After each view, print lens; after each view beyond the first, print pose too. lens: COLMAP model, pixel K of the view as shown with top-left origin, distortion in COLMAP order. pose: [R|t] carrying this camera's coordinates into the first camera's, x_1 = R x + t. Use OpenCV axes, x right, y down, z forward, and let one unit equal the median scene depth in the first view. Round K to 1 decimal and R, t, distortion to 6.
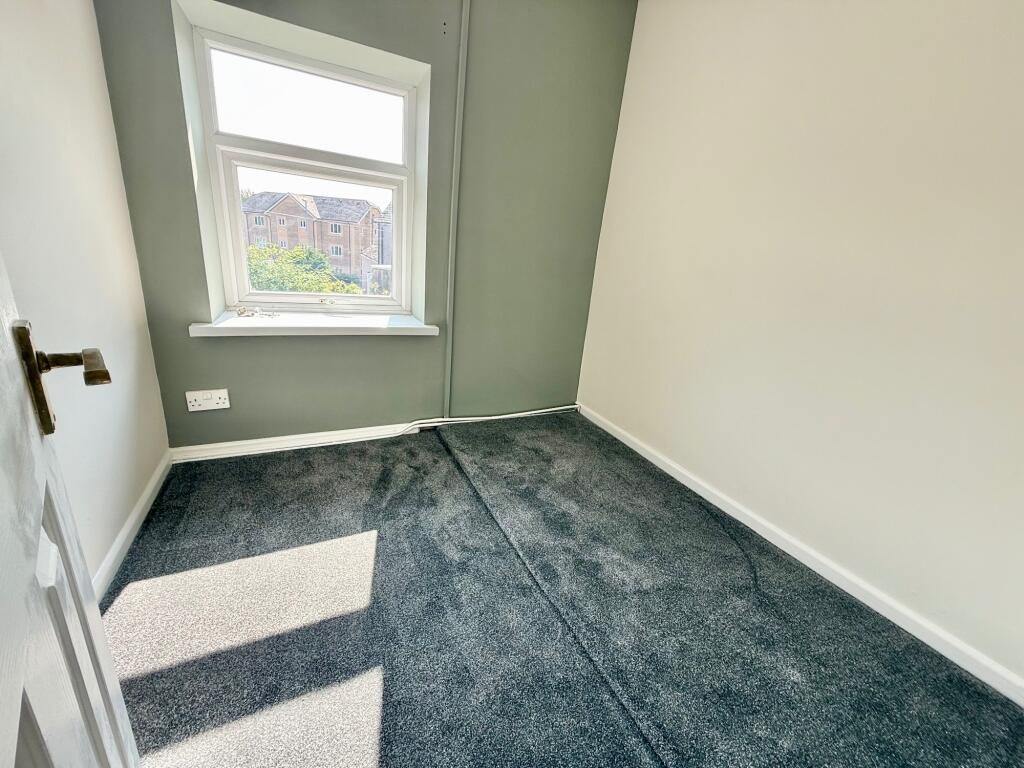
lens RADIAL K [[406.6, 0, 508.8], [0, 406.6, 382.8], [0, 0, 1]] dist [-0.000924, 0.000724]
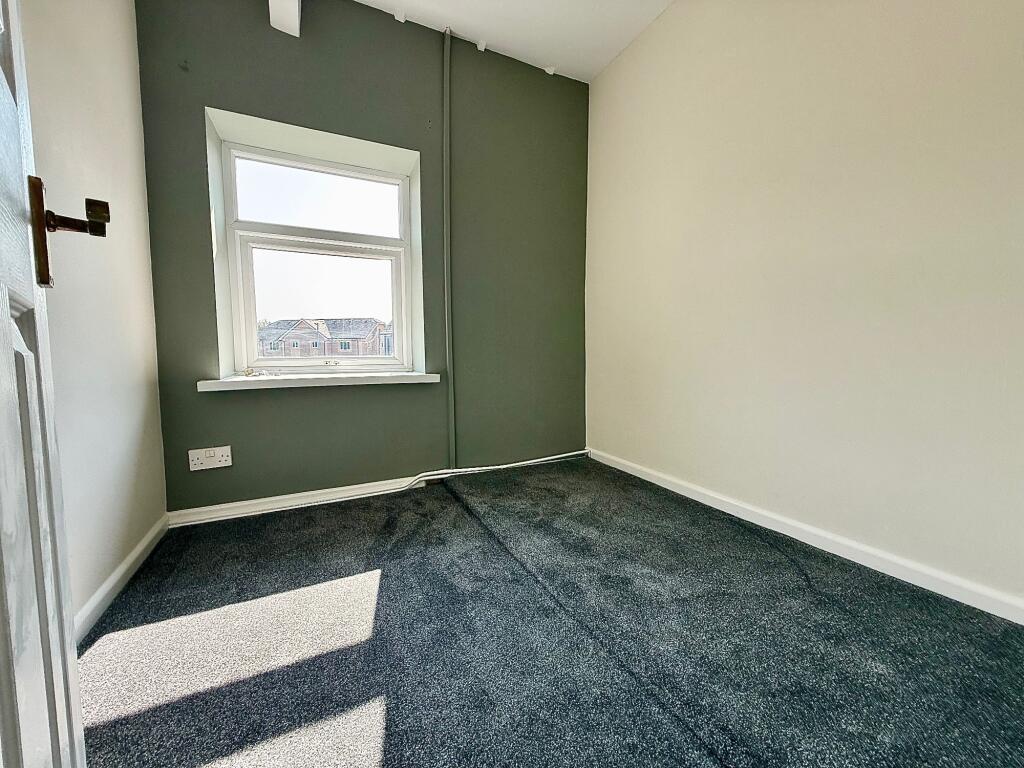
lens RADIAL K [[406.6, 0, 508.8], [0, 406.6, 382.8], [0, 0, 1]] dist [-0.000924, 0.000724]
pose [[0.995049, -0.099035, -0.008312, 0.012732], [0.094296, 0.967223, -0.235772, 0.229924], [0.031389, 0.233821, 0.971773, 0.025163]]
